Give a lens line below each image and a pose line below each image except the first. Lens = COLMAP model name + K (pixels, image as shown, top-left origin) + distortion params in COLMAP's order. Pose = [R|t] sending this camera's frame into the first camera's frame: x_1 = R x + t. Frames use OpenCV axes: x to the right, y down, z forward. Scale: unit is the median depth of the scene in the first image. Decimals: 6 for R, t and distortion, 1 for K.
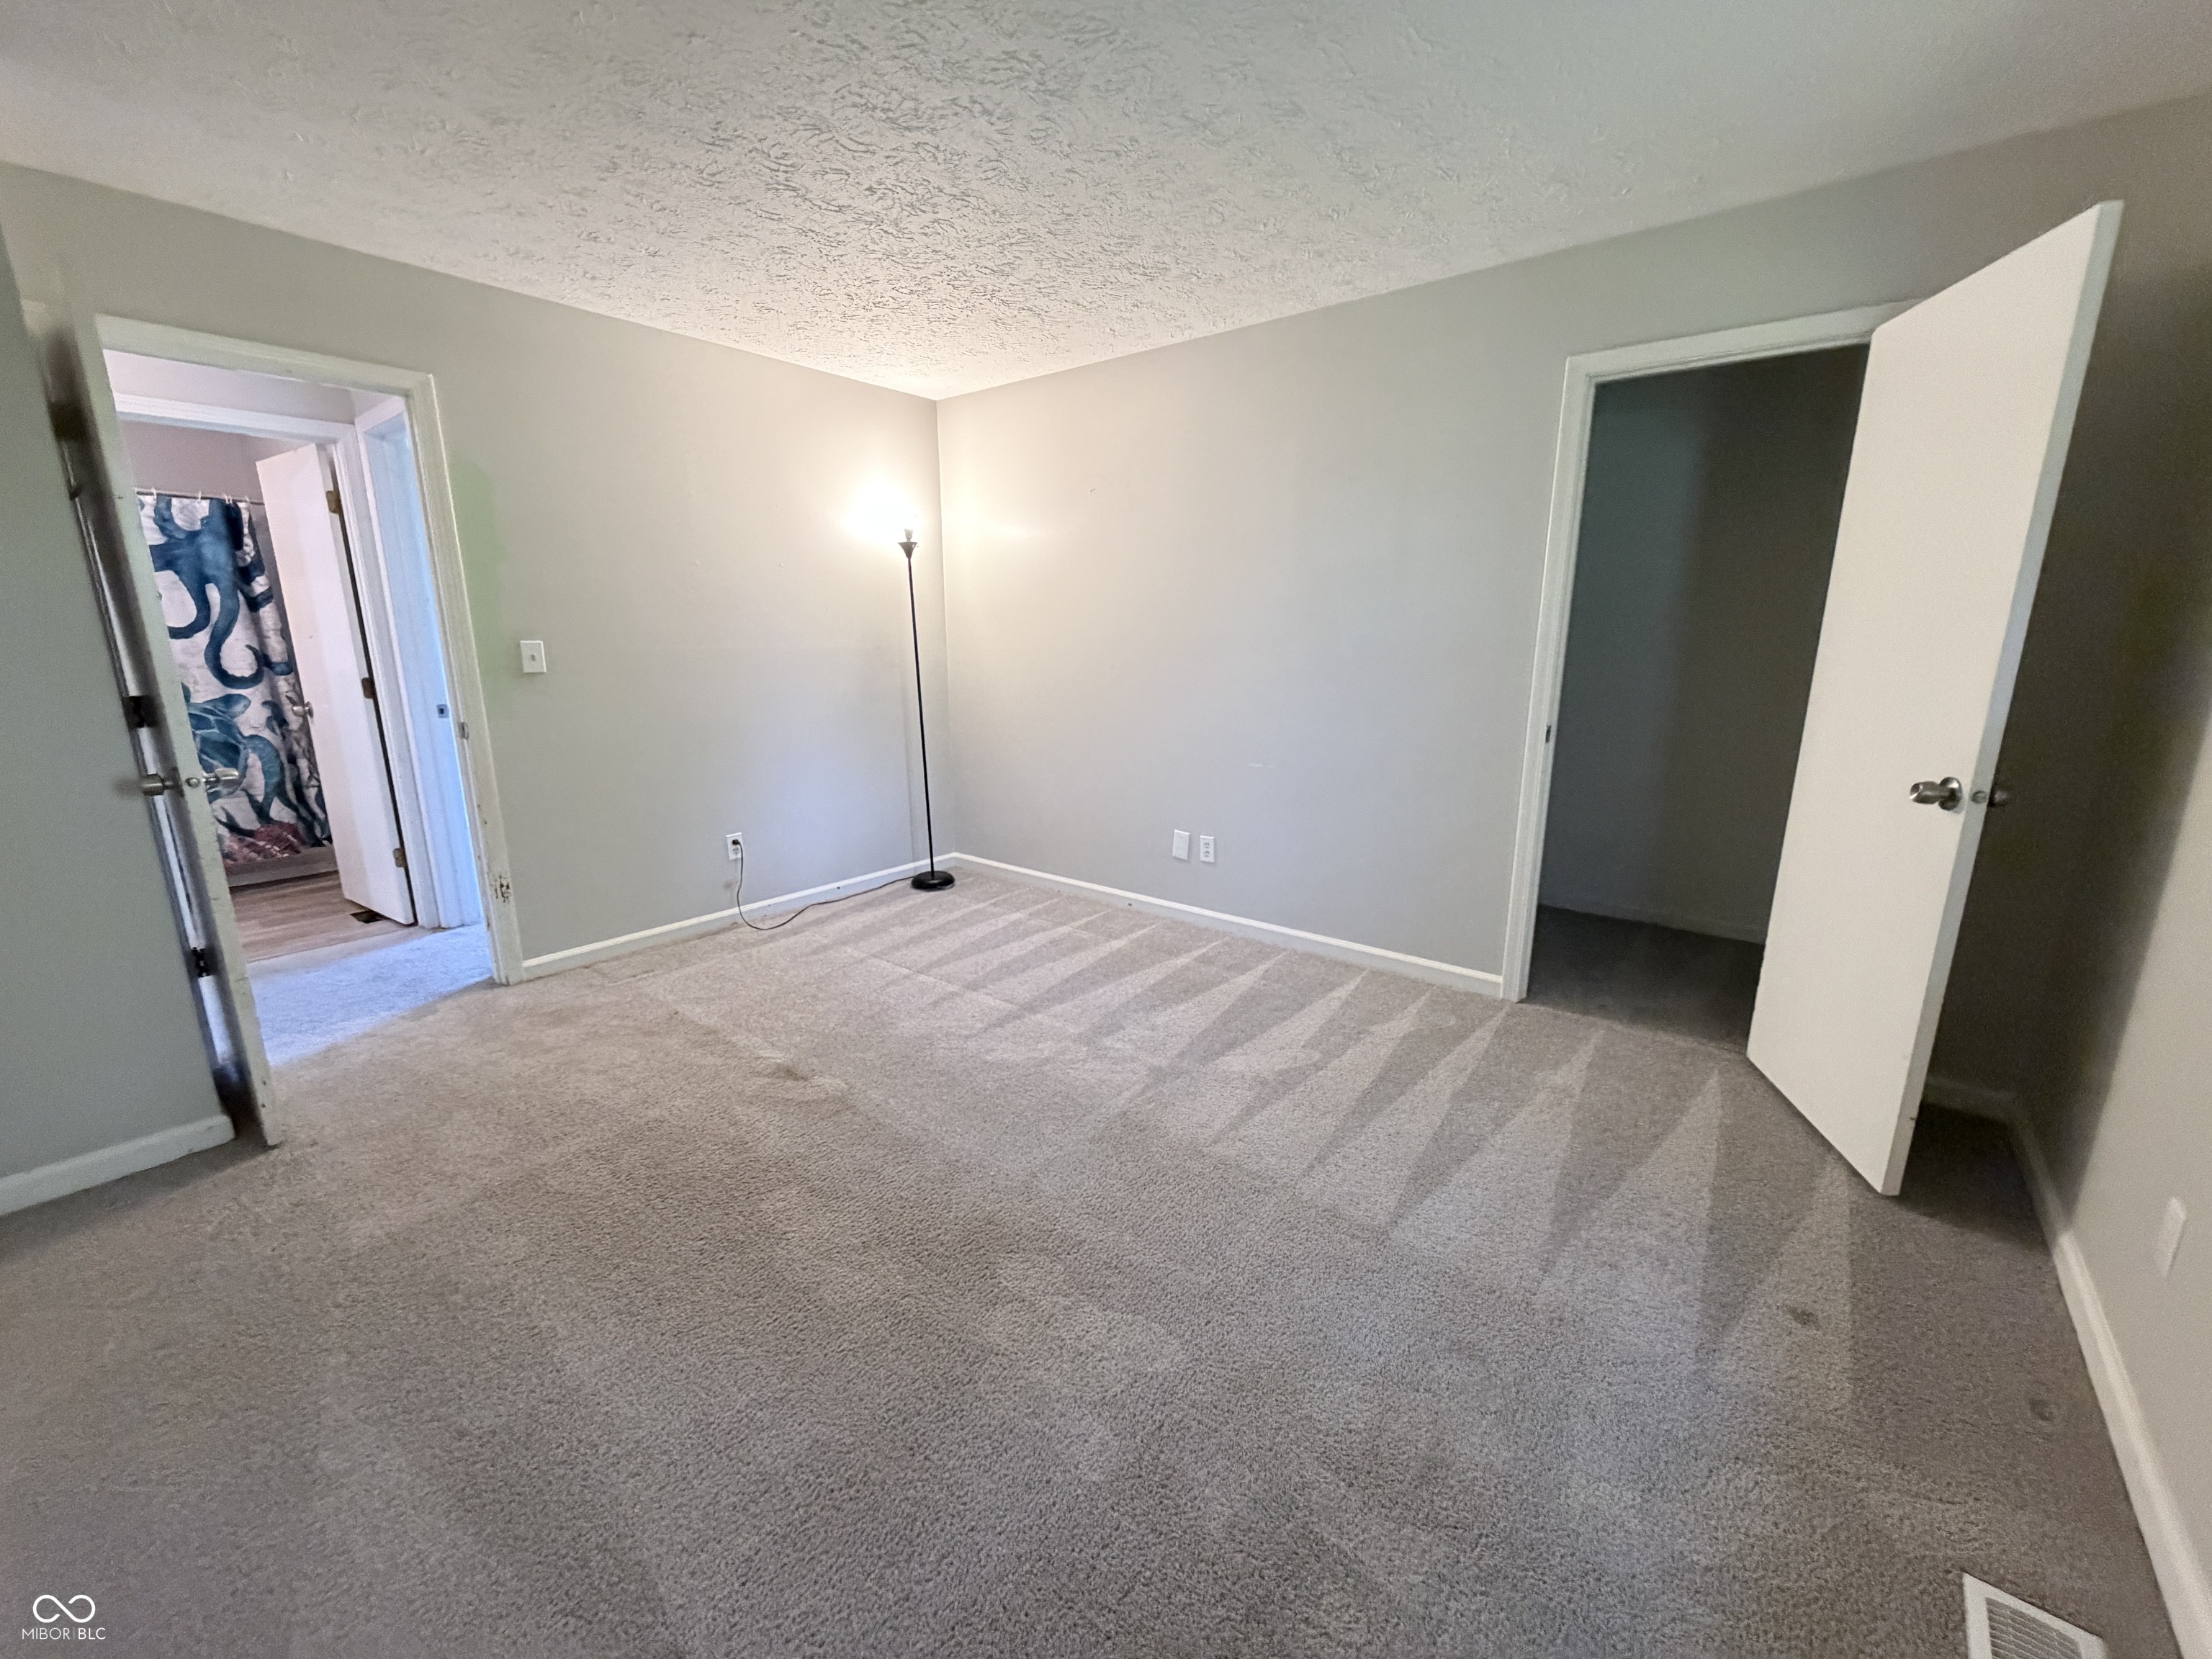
lens RADIAL K [[884.9, 0, 1103.5], [0, 884.9, 825.6], [0, 0, 1]] dist [-0.000298, 0.000197]
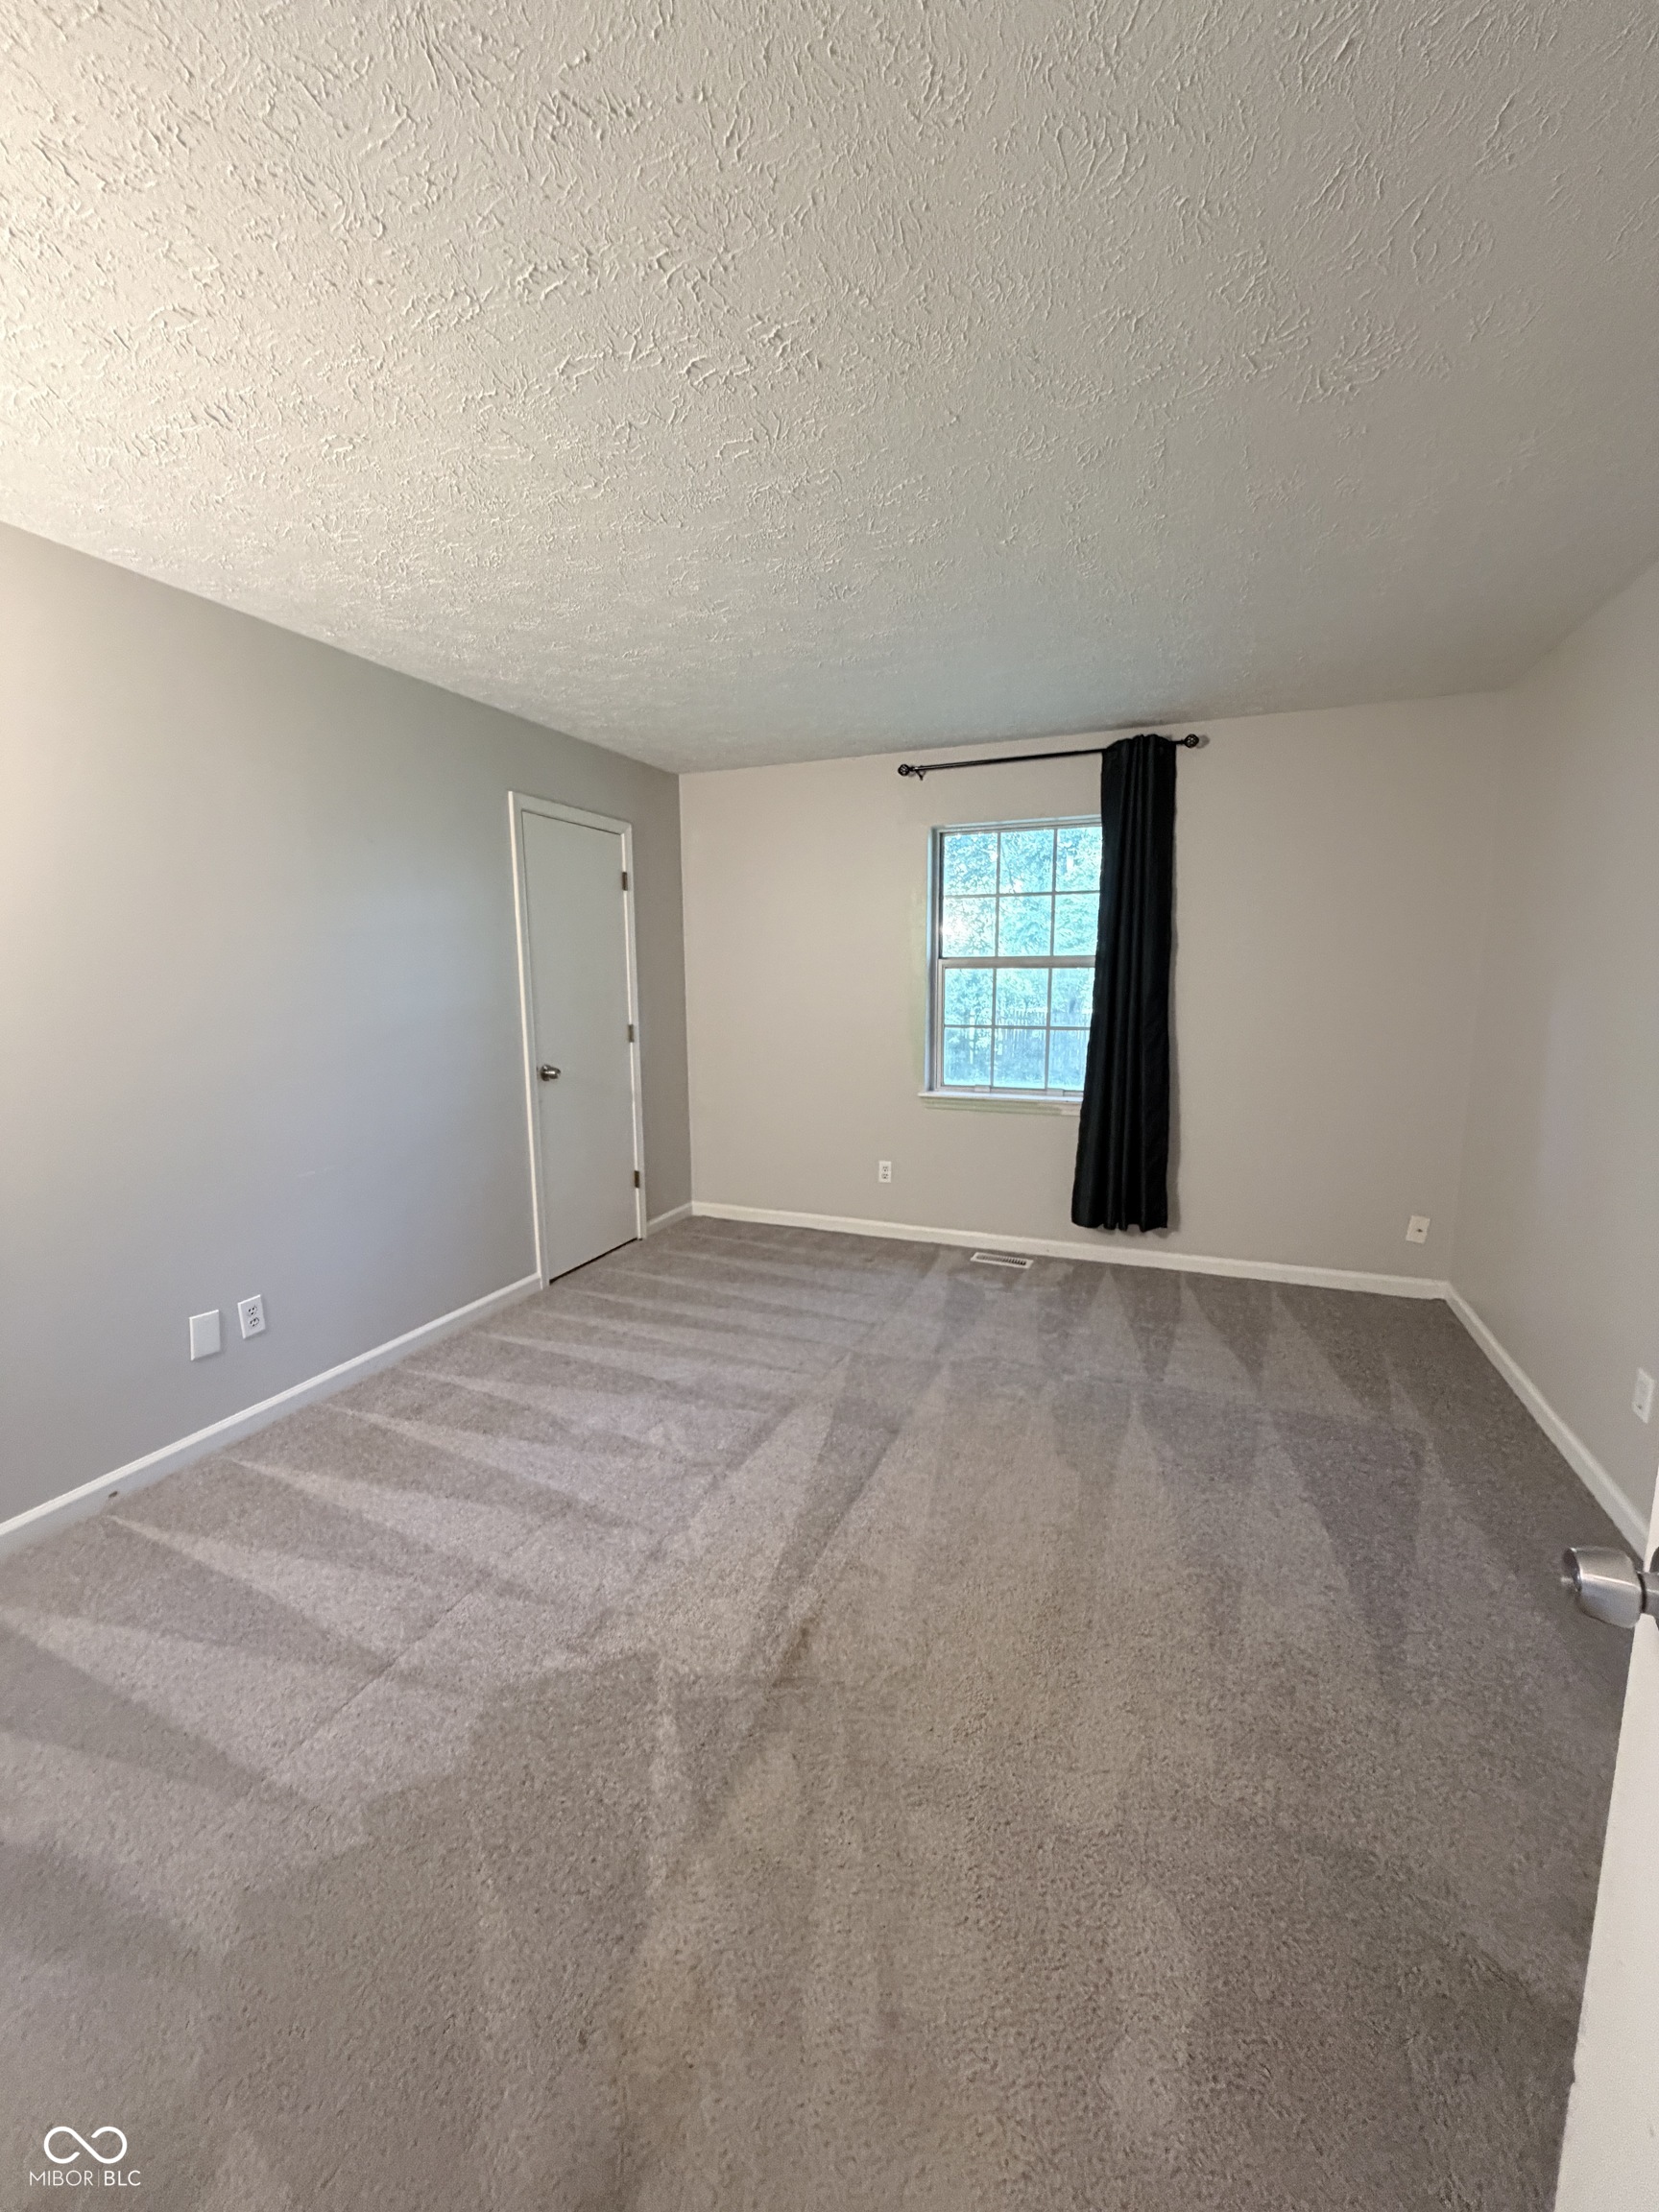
lens RADIAL K [[884.9, 0, 839.2], [0, 884.9, 1110.4], [0, 0, 1]] dist [-0.000298, 0.000197]
pose [[-0.297921, -0.147635, 0.943105, -0.721293], [0.215241, 0.952136, 0.217042, -0.197780], [-0.930008, 0.267657, -0.251884, 0.792831]]
